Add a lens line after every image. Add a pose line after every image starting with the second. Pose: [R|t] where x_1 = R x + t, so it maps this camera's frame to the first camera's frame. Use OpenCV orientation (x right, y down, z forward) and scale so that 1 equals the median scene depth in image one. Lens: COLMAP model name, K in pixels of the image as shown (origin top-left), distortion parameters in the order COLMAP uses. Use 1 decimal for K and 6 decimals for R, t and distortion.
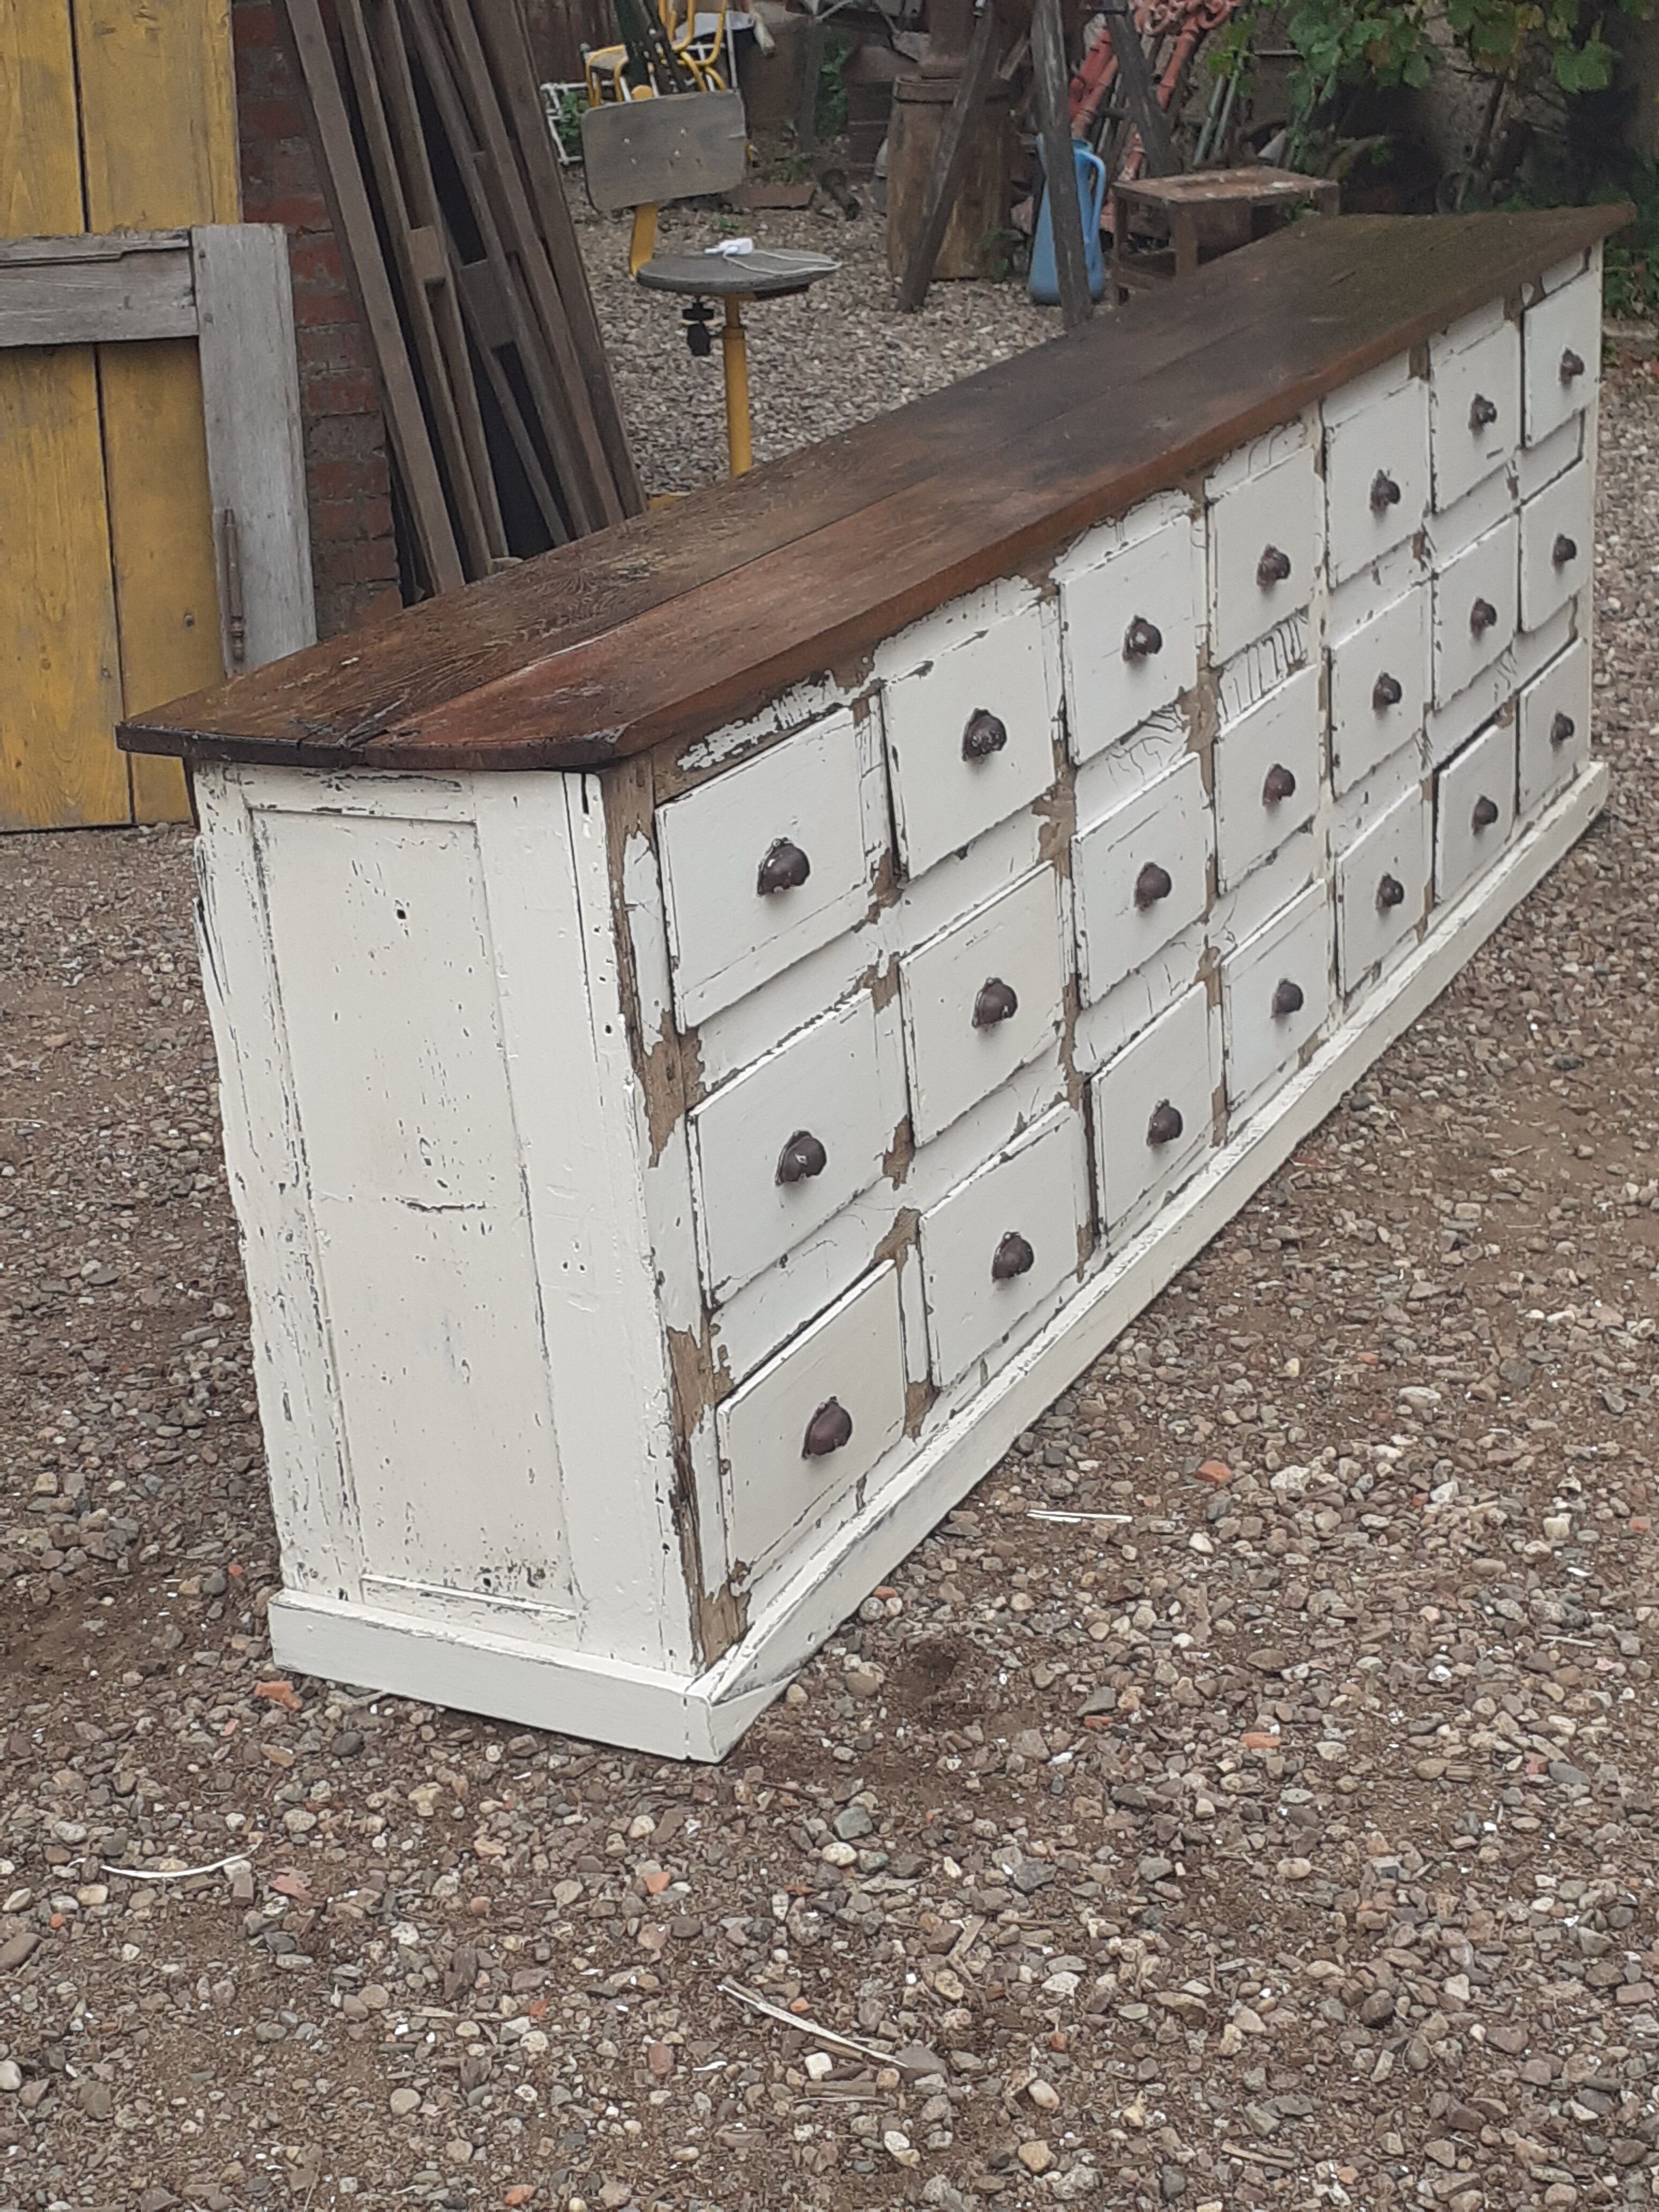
lens RADIAL K [[3532.8, 0, 836.2], [0, 3532.8, 1157.9], [0, 0, 1]] dist [0.306890, -1.221943]
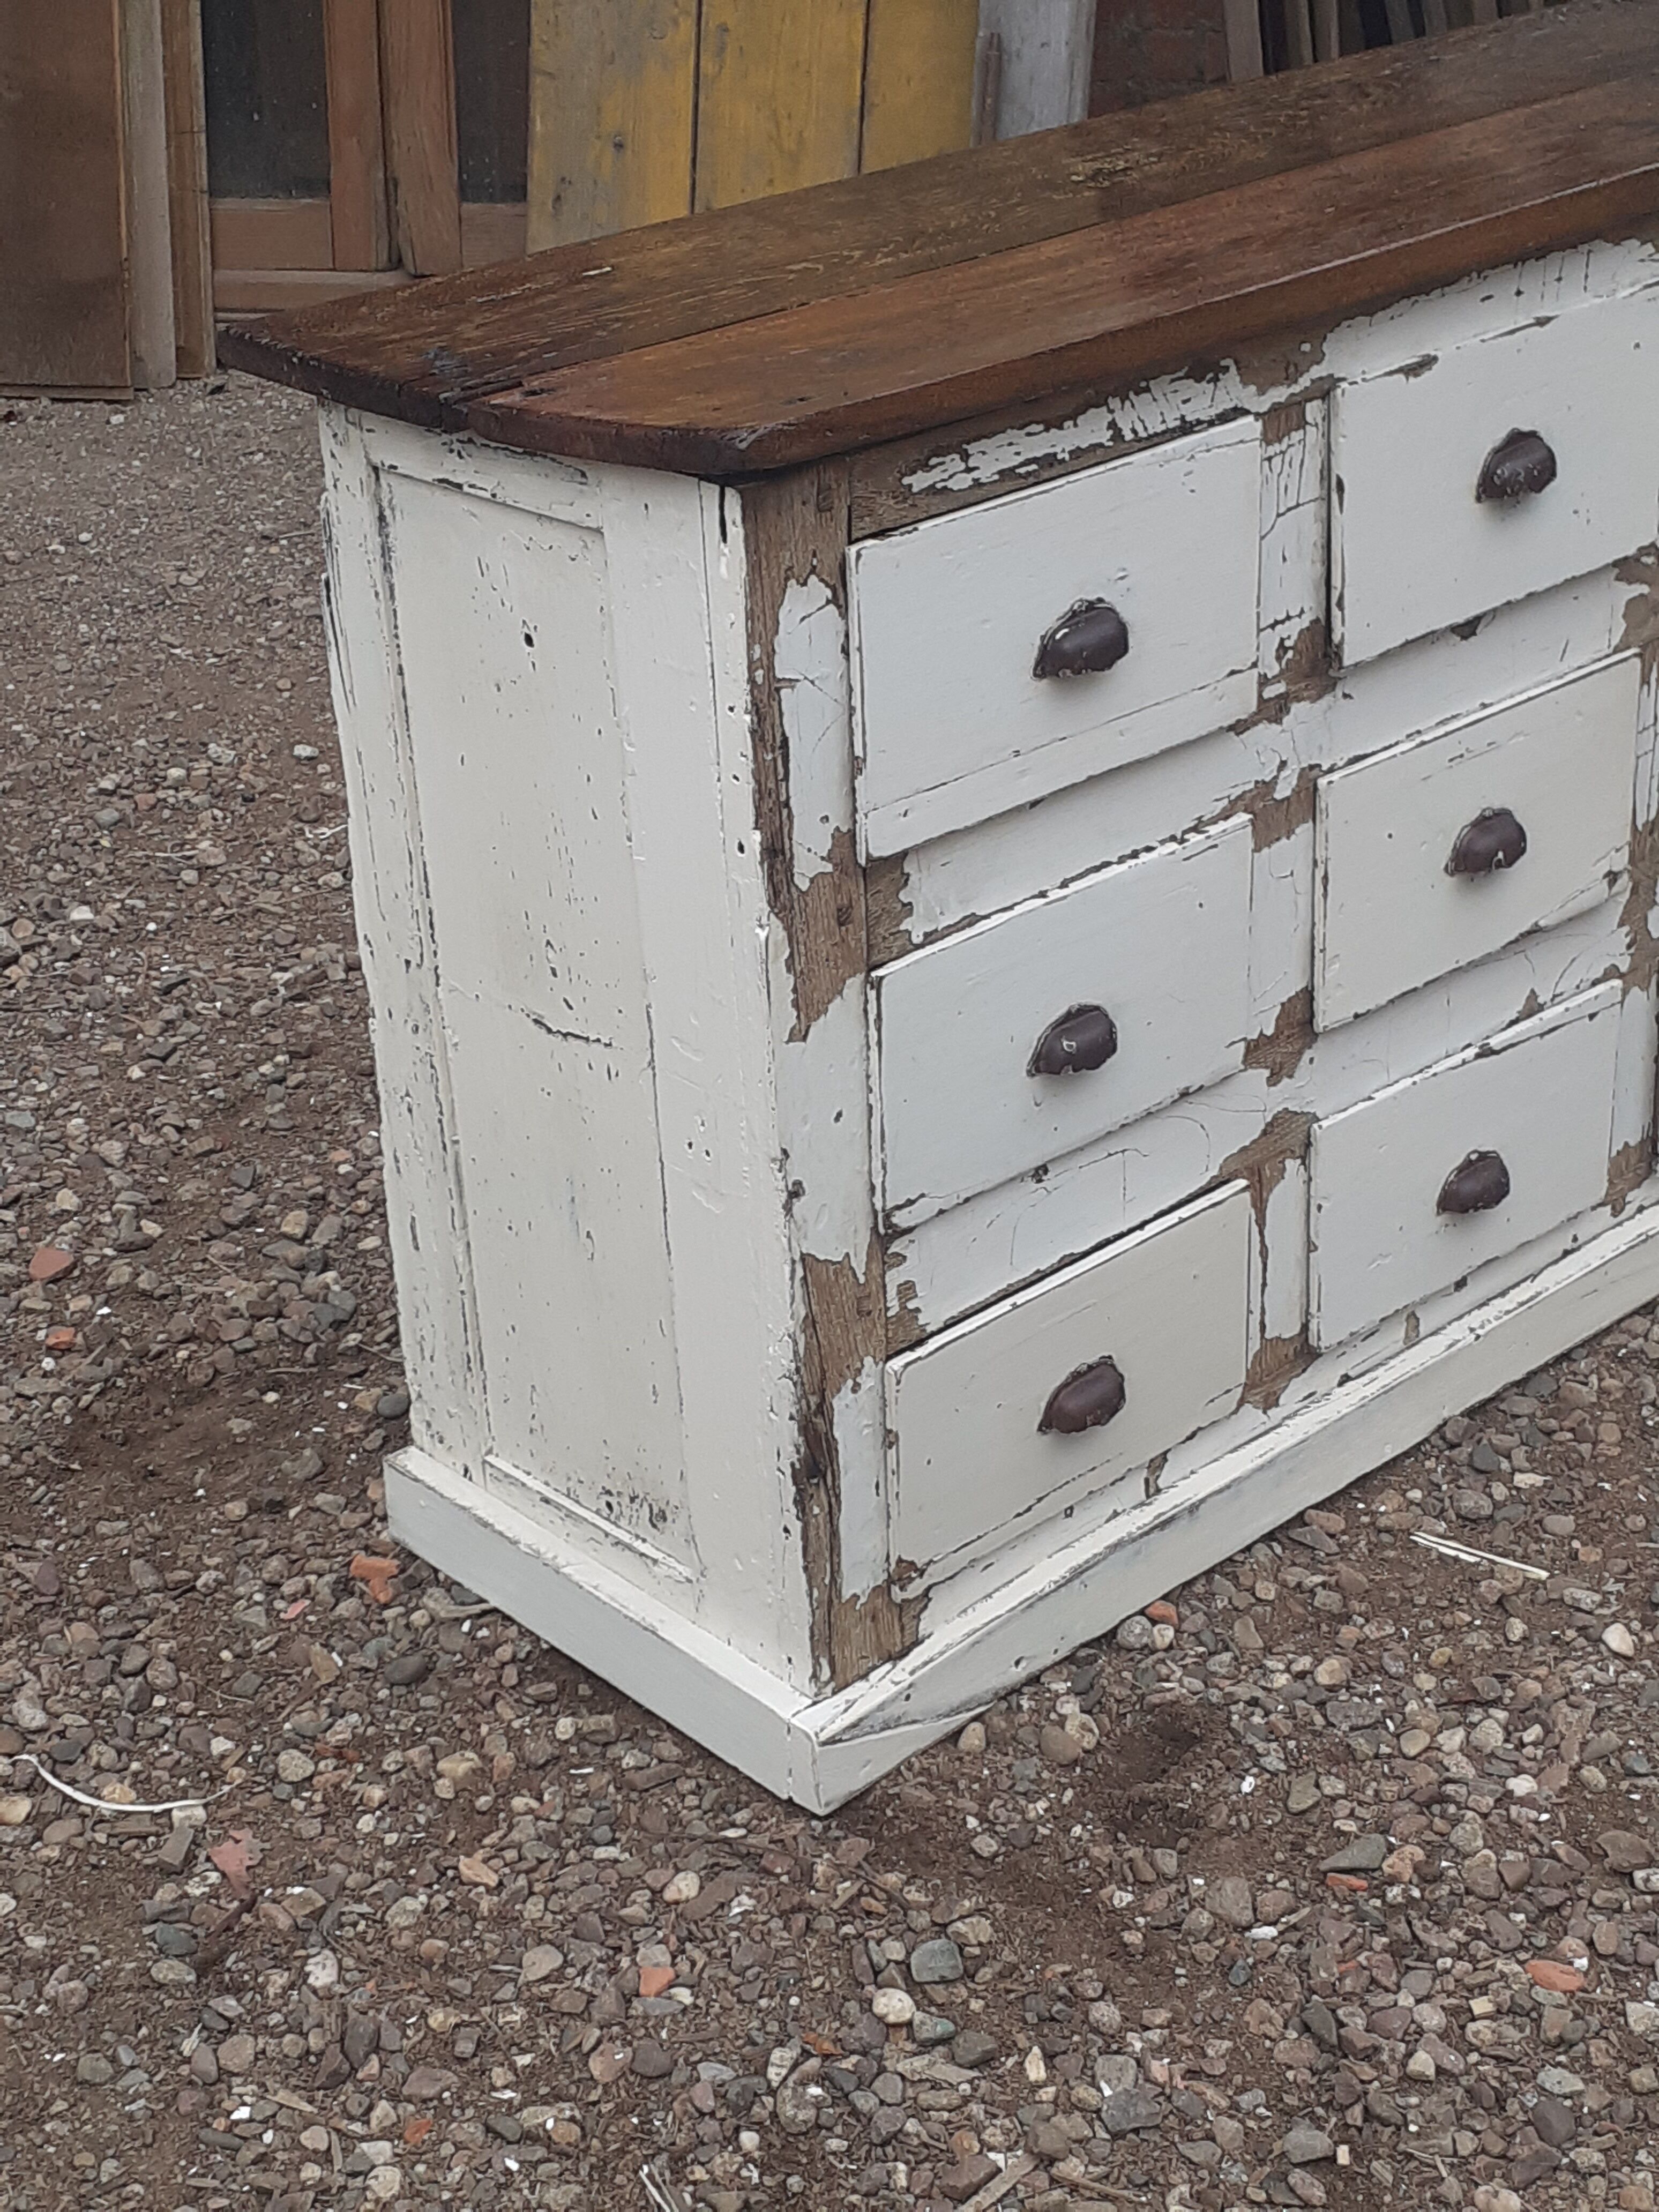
lens RADIAL K [[3551.8, 0, 794.9], [0, 3551.8, 1179.8], [0, 0, 1]] dist [0.317377, -1.279608]
pose [[0.937057, 0.188107, -0.294176, 0.158396], [-0.148045, 0.977046, 0.153182, -0.076874], [0.316238, -0.099990, 0.943396, 0.294476]]
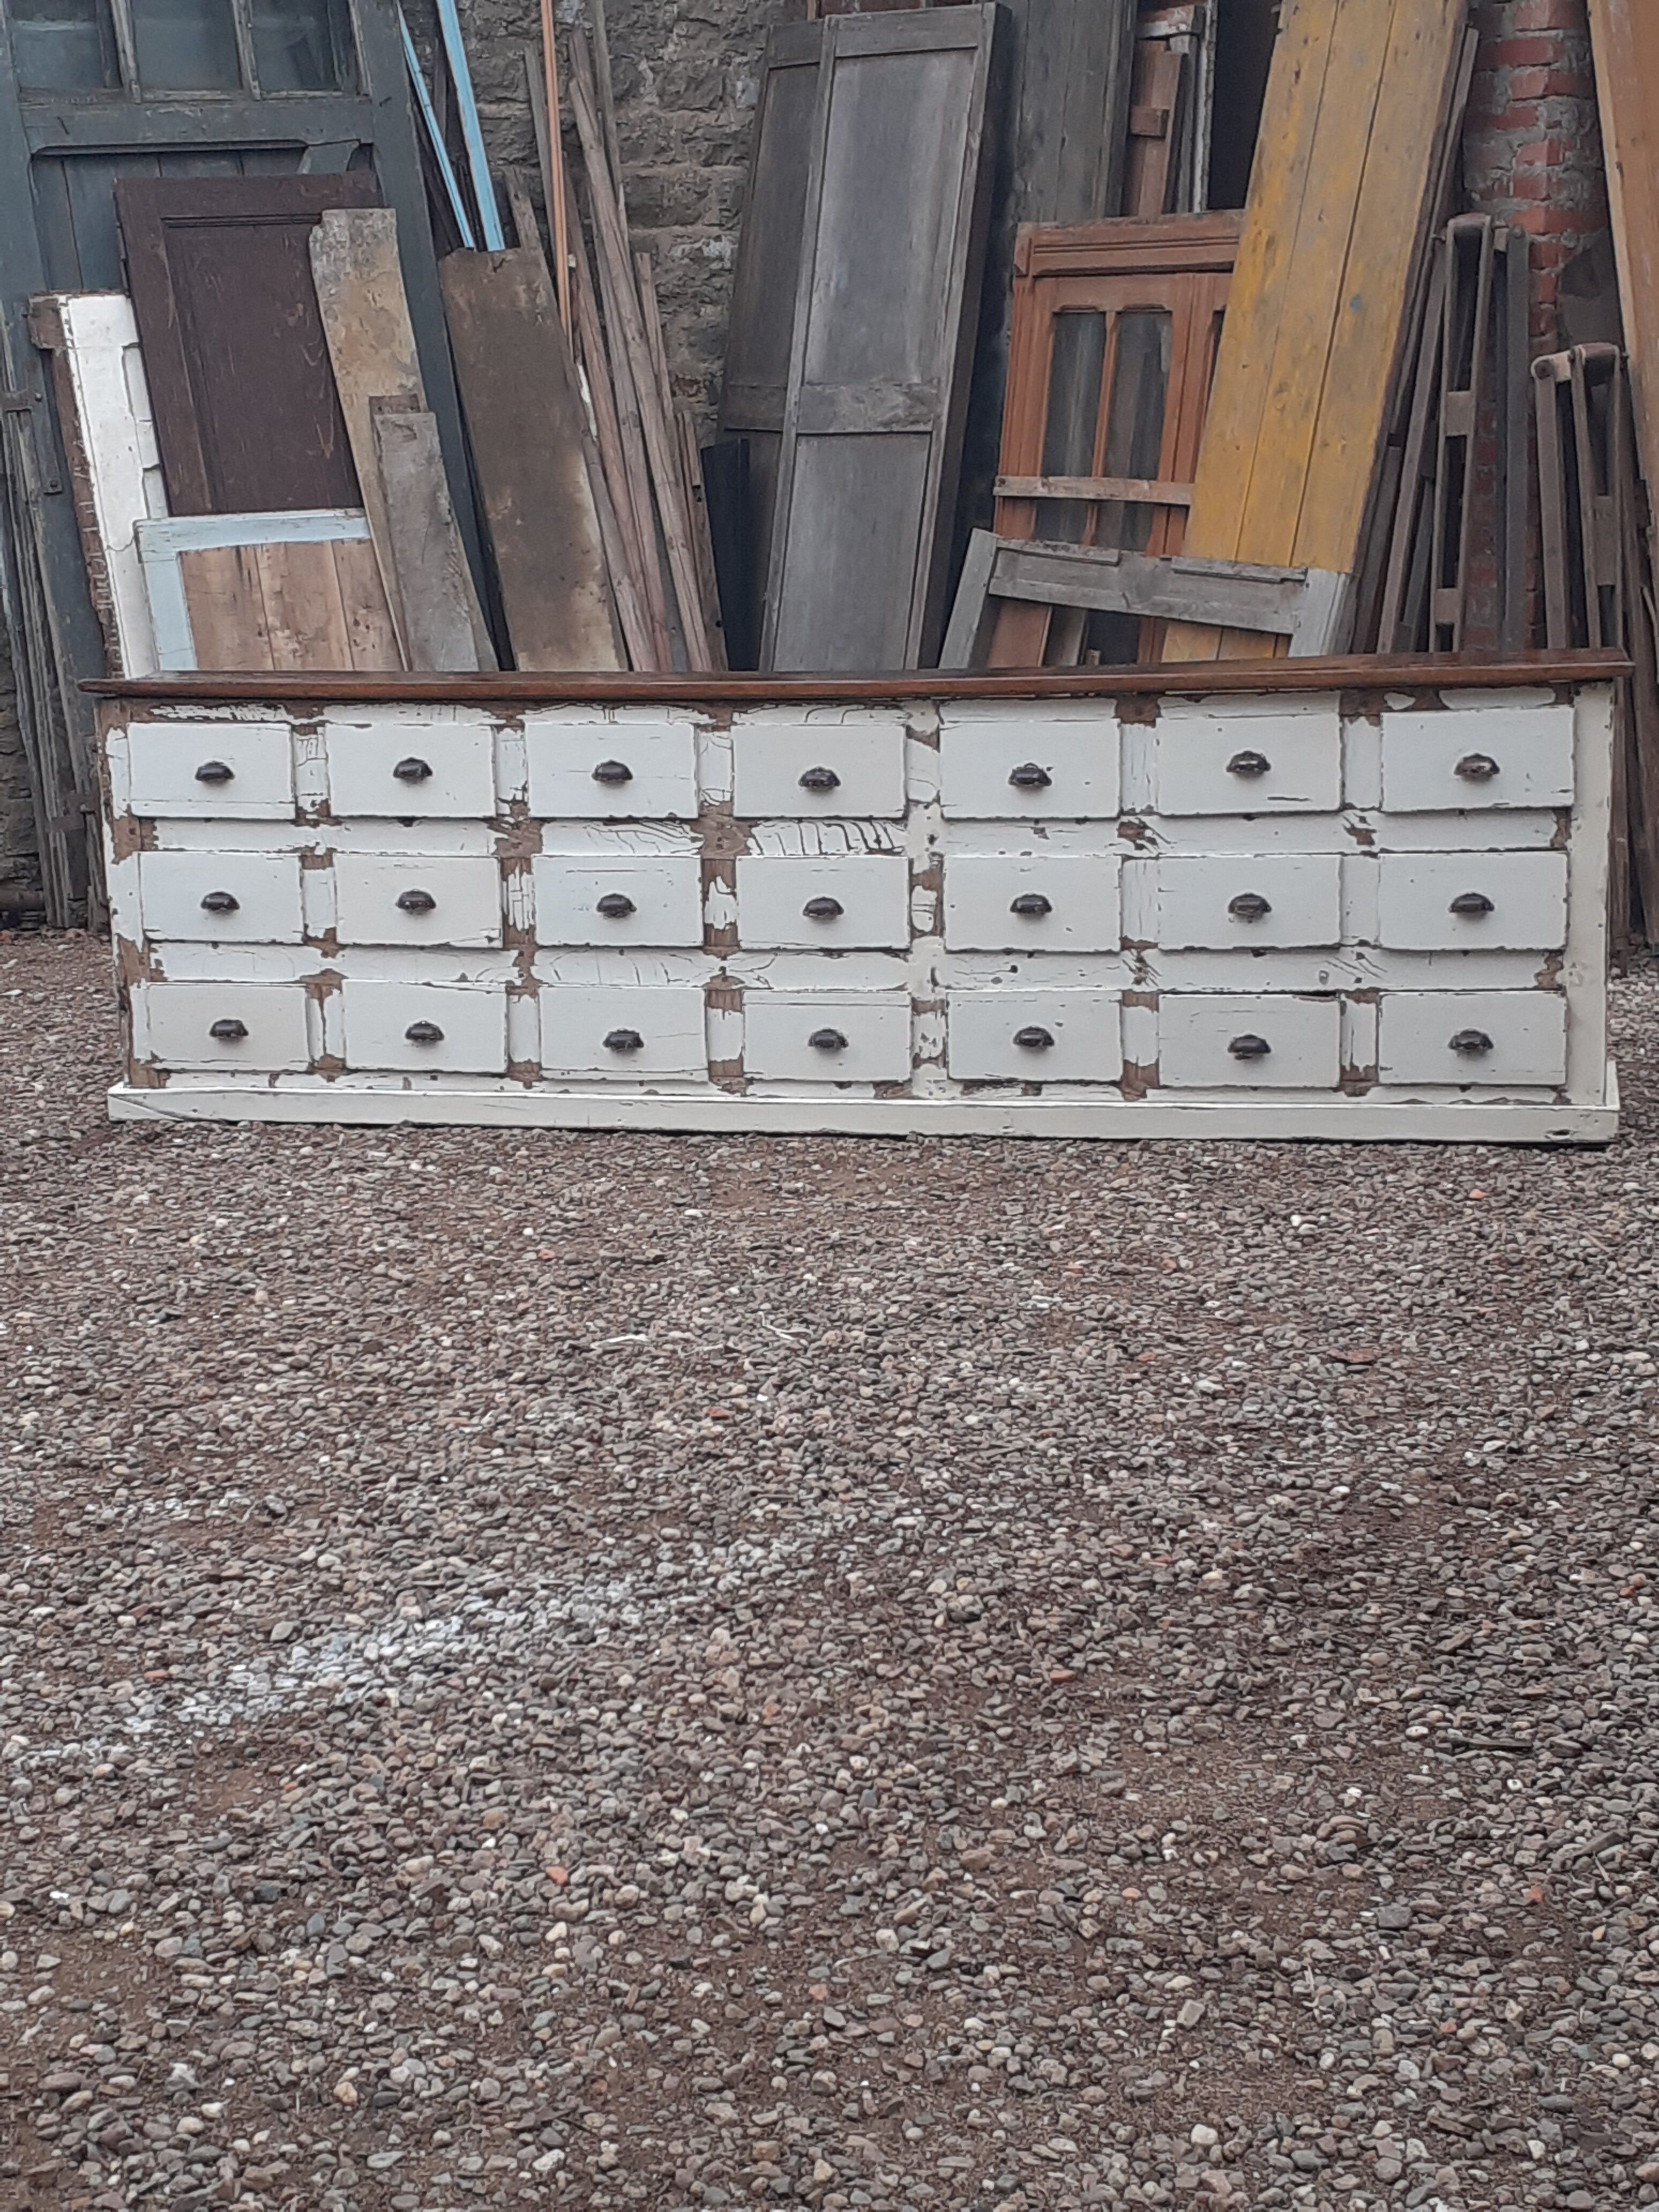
lens RADIAL K [[3532.8, 0, 836.2], [0, 3532.8, 1157.9], [0, 0, 1]] dist [0.306890, -1.221943]
pose [[0.204777, 0.225981, -0.952365, 2.386262], [-0.341715, 0.928270, 0.146788, -0.332922], [0.917223, 0.295378, 0.267309, 0.807816]]
